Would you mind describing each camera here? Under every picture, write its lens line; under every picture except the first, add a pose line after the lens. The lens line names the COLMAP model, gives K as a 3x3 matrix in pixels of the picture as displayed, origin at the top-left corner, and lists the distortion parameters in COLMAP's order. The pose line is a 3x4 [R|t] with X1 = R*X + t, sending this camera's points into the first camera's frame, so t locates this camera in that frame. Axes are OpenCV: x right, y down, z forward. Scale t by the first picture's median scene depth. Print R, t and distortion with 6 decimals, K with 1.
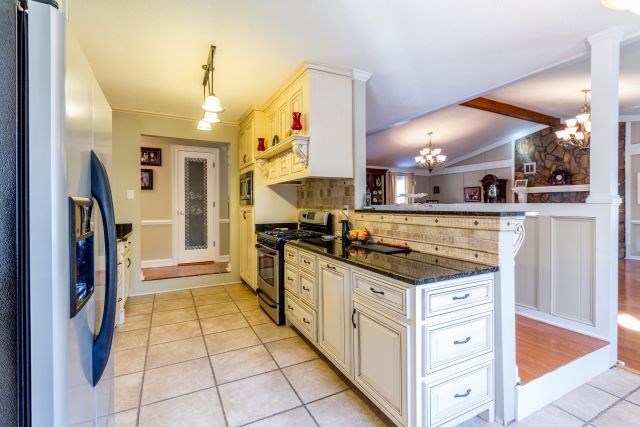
lens RADIAL K [[294.4, 0, 319.0], [0, 294.4, 207.2], [0, 0, 1]] dist [0.001793, 0.000304]
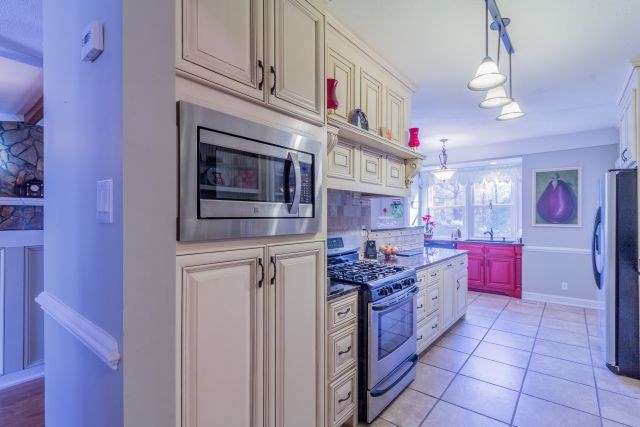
lens RADIAL K [[314.7, 0, 318.7], [0, 314.7, 216.1], [0, 0, 1]] dist [0.006961, 0.000384]
pose [[-0.409941, 0.000939, 0.912112, -0.728997], [0.008910, 0.999956, 0.002975, -0.038851], [-0.912069, 0.009347, -0.409931, 1.420059]]
